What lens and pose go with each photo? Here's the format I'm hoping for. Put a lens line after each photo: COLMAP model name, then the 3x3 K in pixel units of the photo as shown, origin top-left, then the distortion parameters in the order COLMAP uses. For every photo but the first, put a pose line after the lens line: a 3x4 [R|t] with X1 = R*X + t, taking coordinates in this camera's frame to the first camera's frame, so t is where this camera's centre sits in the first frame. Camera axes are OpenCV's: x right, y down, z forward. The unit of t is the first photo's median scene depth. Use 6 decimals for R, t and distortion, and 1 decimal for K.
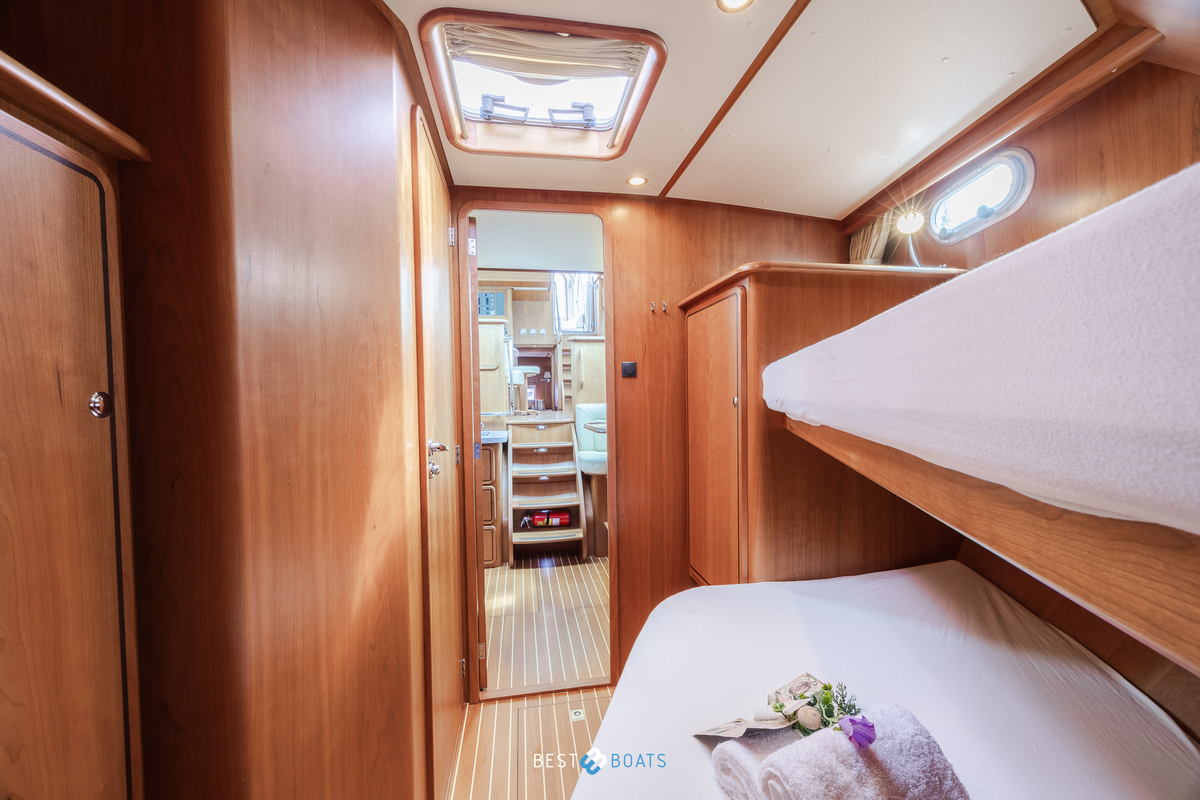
lens RADIAL K [[469.5, 0, 600.0], [0, 469.5, 400.0], [0, 0, 1]] dist [-0.000135, -0.000040]
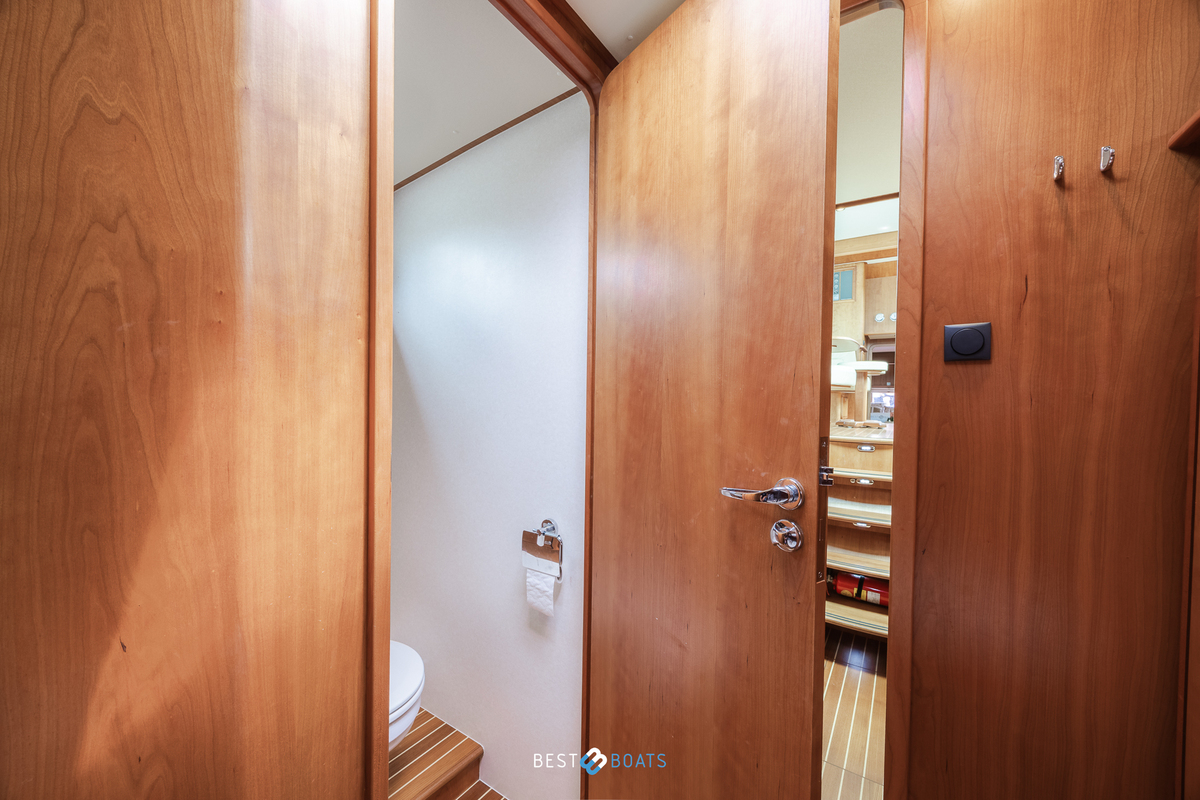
lens RADIAL K [[458.4, 0, 599.6], [0, 458.4, 404.6], [0, 0, 1]] dist [-0.000134, -0.000169]
pose [[0.718616, 0.037192, -0.694412, 0.109340], [-0.033582, 0.999260, 0.018766, -0.008710], [0.694596, 0.009834, 0.719333, 0.490044]]
